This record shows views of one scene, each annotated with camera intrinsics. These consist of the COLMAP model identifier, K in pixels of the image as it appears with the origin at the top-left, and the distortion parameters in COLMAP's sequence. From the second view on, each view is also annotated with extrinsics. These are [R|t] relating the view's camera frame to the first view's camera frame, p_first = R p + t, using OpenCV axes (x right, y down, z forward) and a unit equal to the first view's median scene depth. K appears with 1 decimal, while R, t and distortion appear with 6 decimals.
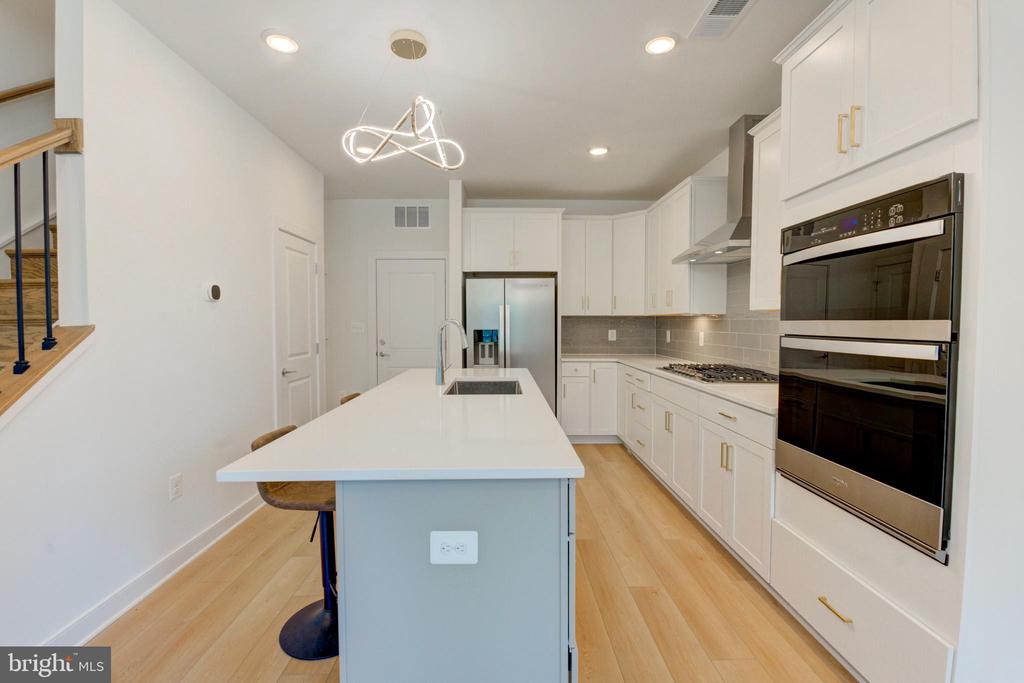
lens RADIAL K [[451.7, 0, 508.6], [0, 451.7, 334.7], [0, 0, 1]] dist [-0.008675, 0.000487]
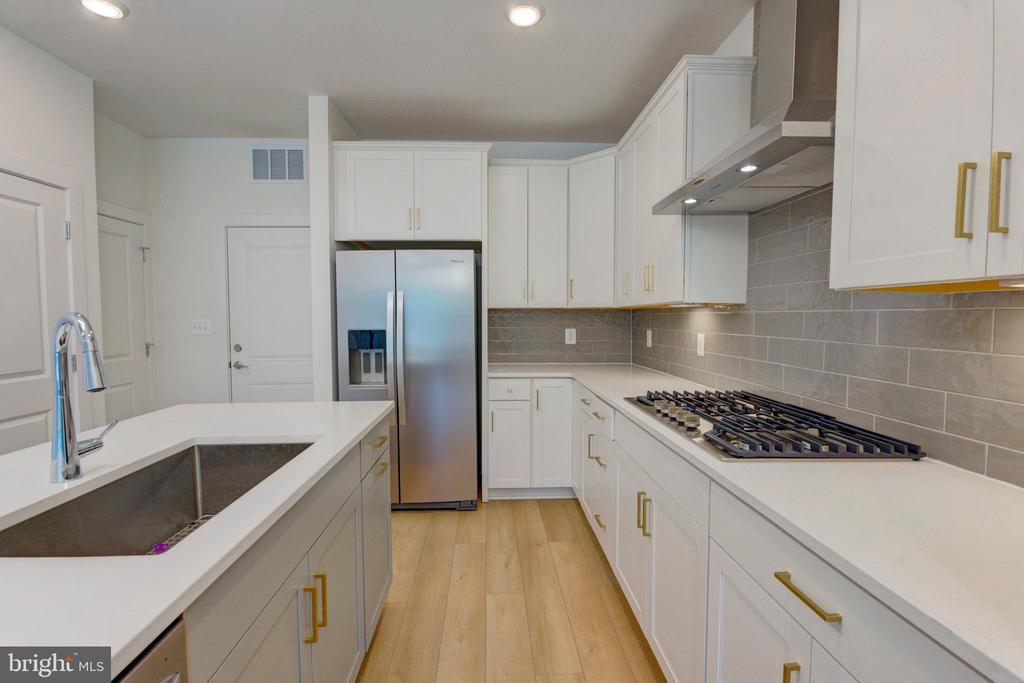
lens RADIAL K [[451.7, 0, 508.6], [0, 451.7, 334.7], [0, 0, 1]] dist [-0.008675, 0.000487]
pose [[0.999654, -0.003504, 0.026061, 0.165126], [0.003212, 0.999932, 0.011232, -0.013375], [-0.026099, -0.011144, 0.999597, 0.433160]]
